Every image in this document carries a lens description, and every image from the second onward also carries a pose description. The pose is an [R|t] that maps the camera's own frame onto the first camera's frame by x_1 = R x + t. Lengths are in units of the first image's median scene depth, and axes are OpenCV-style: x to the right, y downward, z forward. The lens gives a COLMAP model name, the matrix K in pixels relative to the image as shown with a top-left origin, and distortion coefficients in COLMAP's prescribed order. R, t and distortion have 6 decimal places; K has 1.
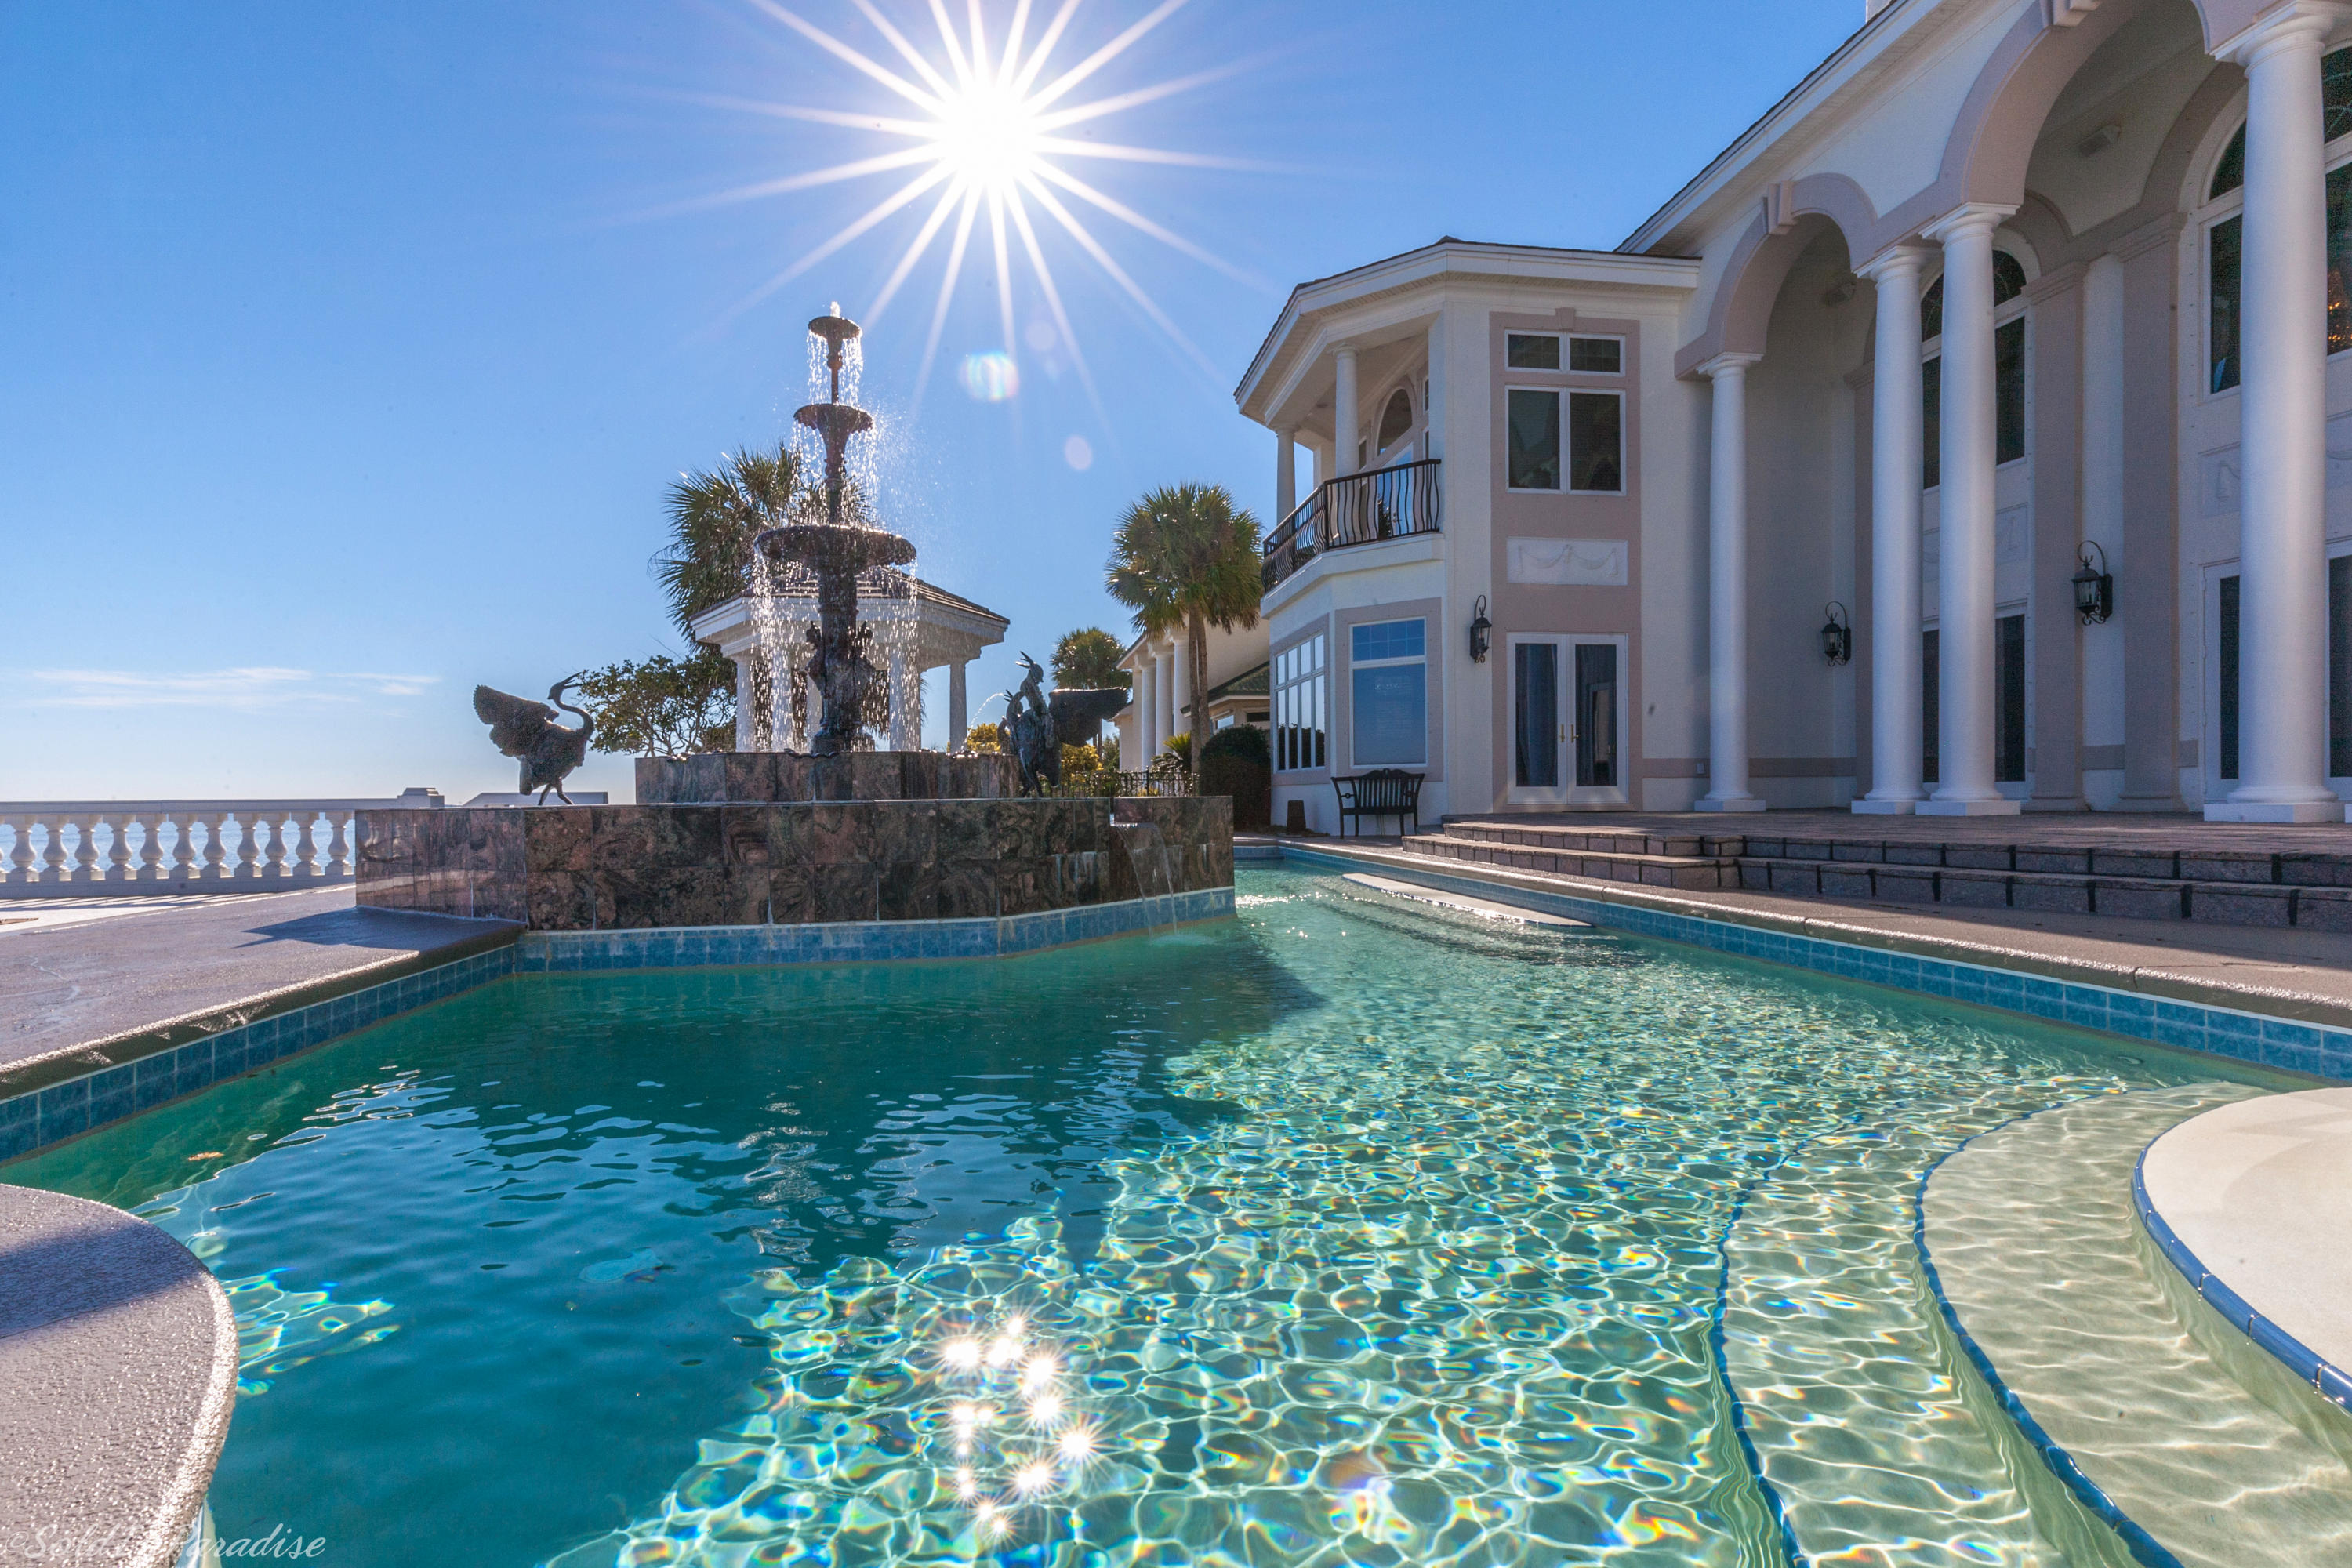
lens RADIAL K [[1074.2, 0, 1169.1], [0, 1074.2, 821.8], [0, 0, 1]] dist [0.003972, -0.000650]
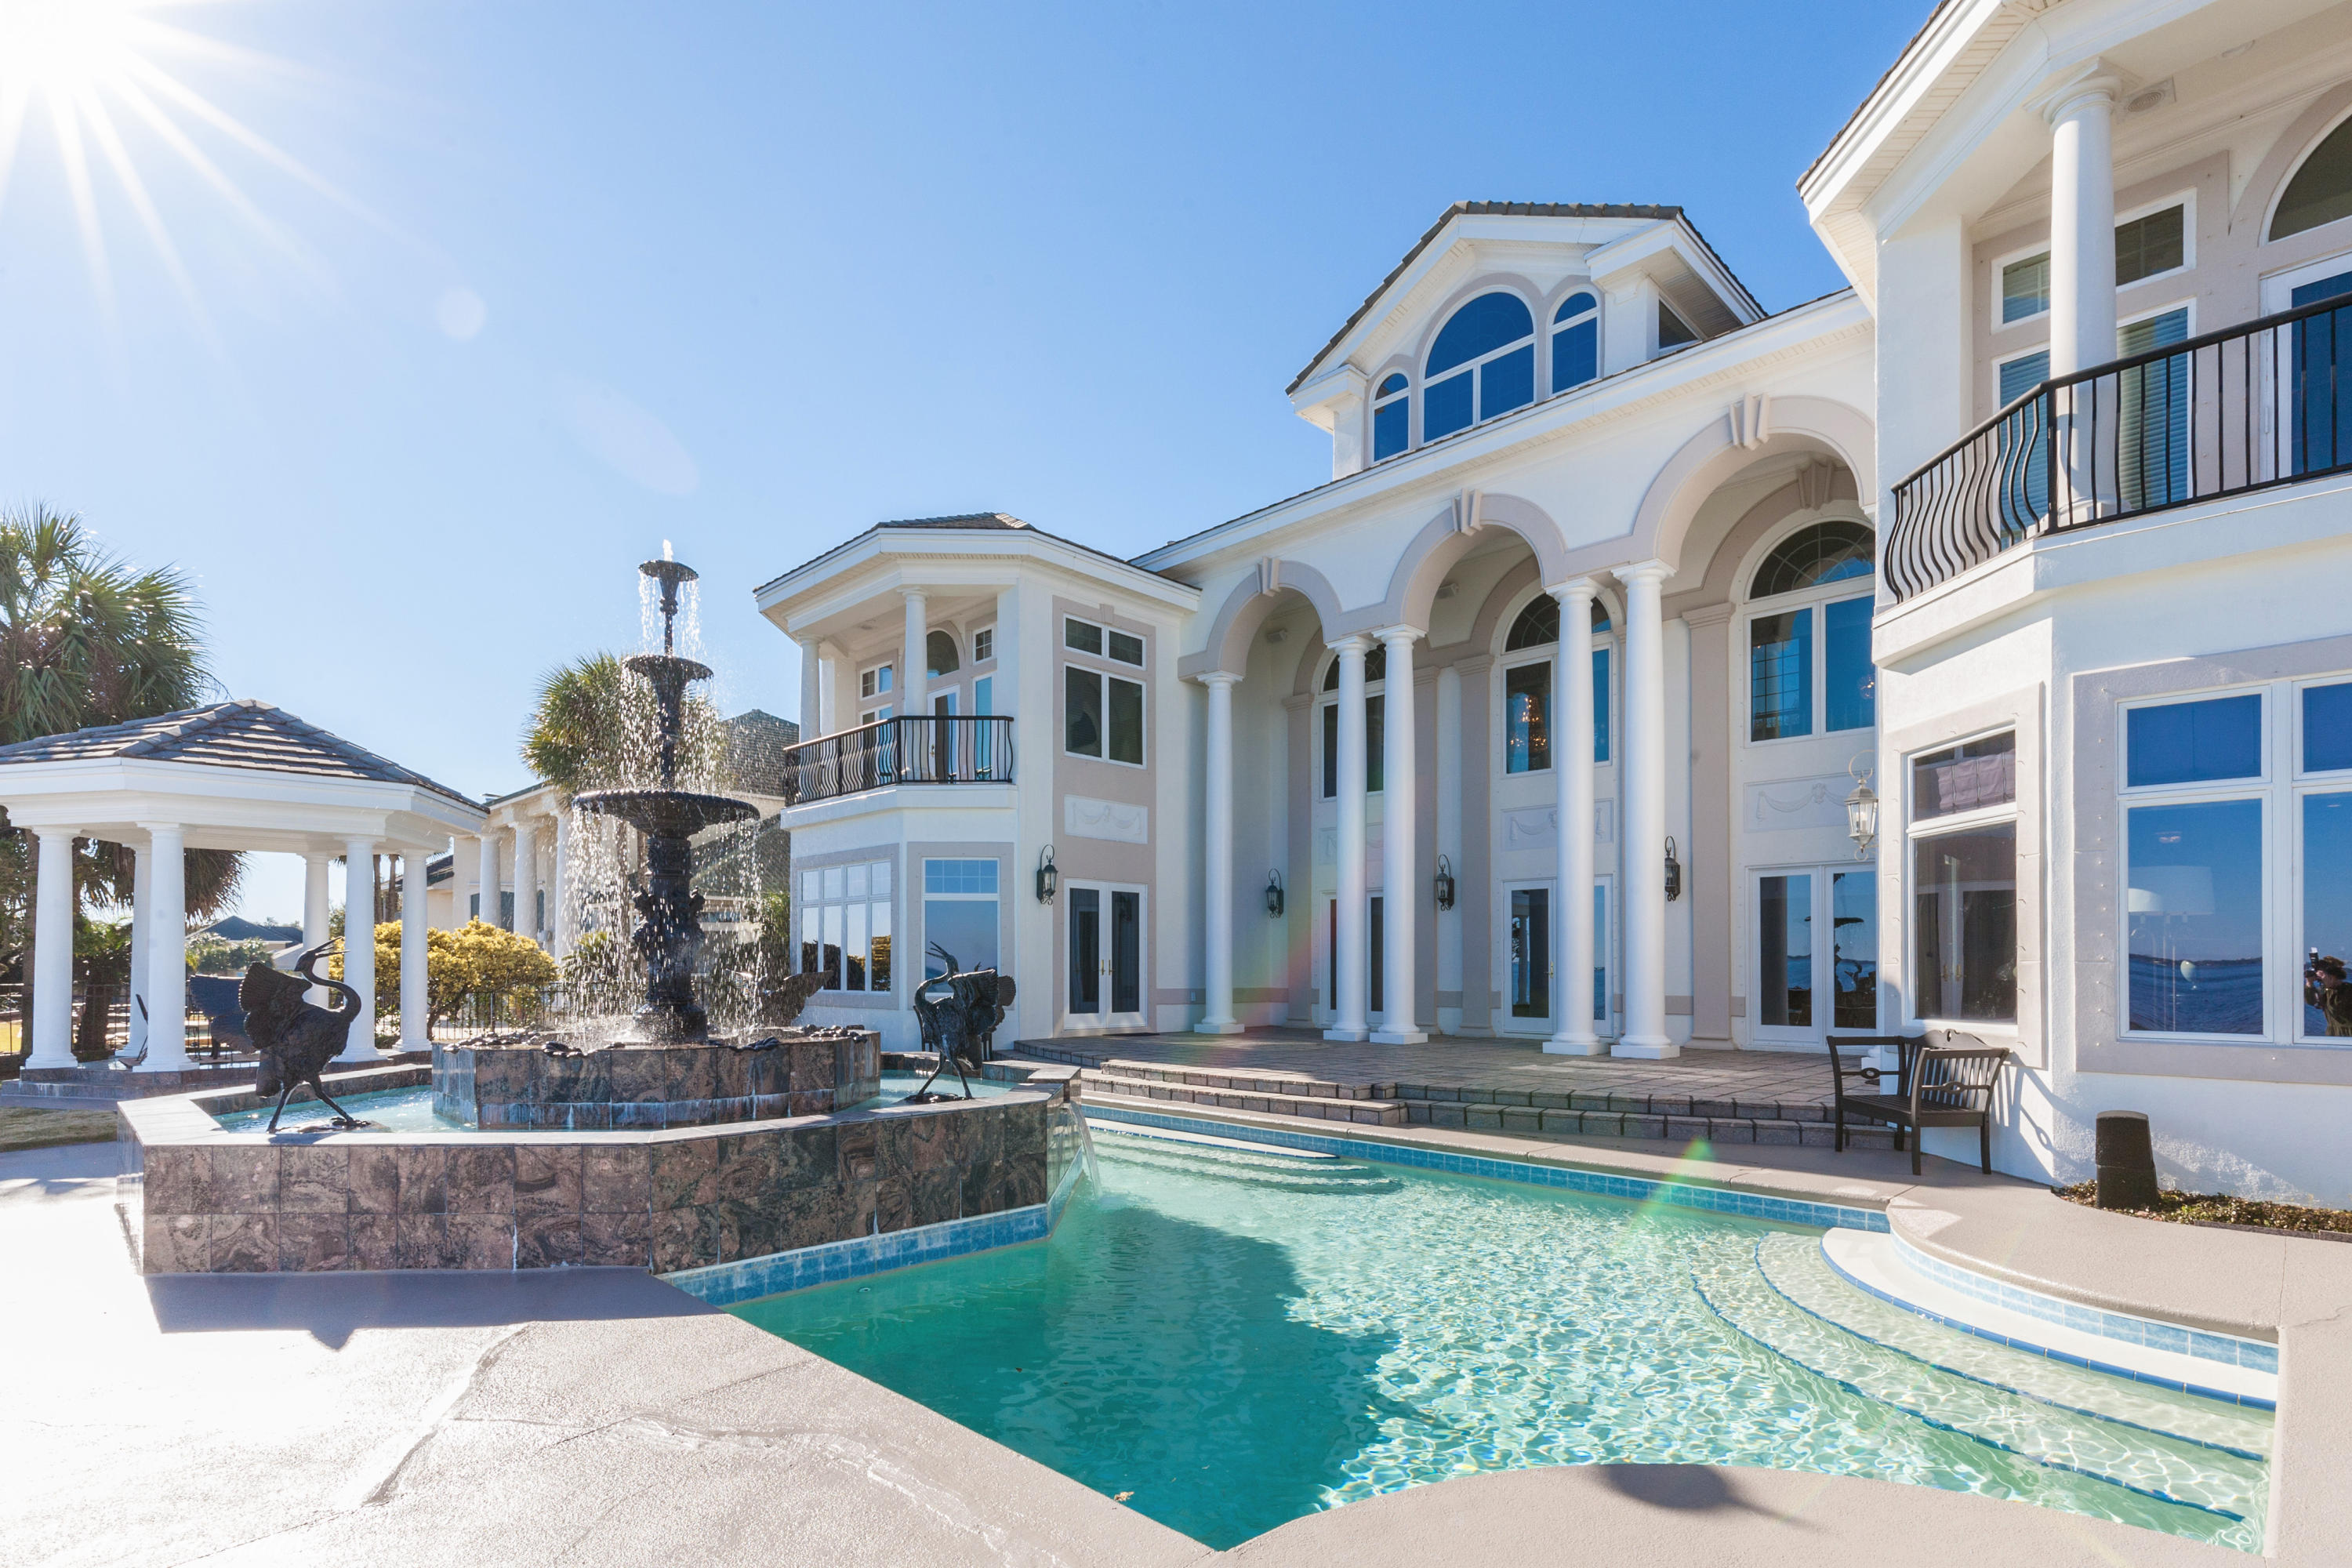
lens RADIAL K [[1123.1, 0, 1176.5], [0, 1123.1, 967.0], [0, 0, 1]] dist [0.001845, -0.000032]
pose [[0.802586, 0.015792, 0.596327, -0.452226], [0.000271, 0.999640, -0.026838, -0.077137], [-0.596537, 0.021702, 0.802292, -0.030208]]
